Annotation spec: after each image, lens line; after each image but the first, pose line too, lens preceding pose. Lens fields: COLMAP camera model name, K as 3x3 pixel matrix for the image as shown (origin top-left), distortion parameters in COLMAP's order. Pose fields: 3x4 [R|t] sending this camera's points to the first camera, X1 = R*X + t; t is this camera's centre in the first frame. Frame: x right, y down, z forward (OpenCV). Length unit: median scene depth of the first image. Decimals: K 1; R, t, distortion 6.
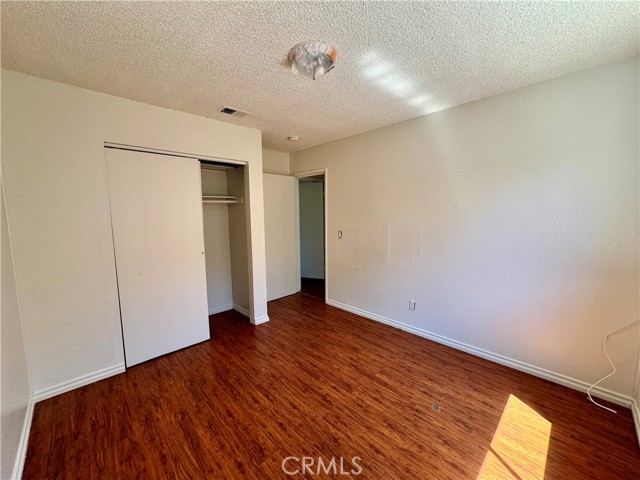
lens RADIAL K [[254.8, 0, 318.6], [0, 254.8, 238.7], [0, 0, 1]] dist [-0.005612, 0.000894]
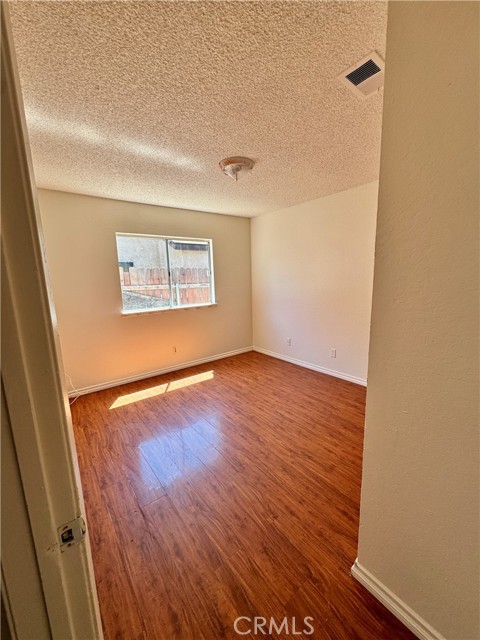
lens RADIAL K [[254.8, 0, 239.8], [0, 254.8, 318.8], [0, 0, 1]] dist [-0.005612, 0.000894]
pose [[-0.993179, 0.023577, 0.114195, -0.161771], [0.052409, 0.965107, 0.256557, -0.229249], [-0.104162, 0.260792, -0.959759, 2.342334]]
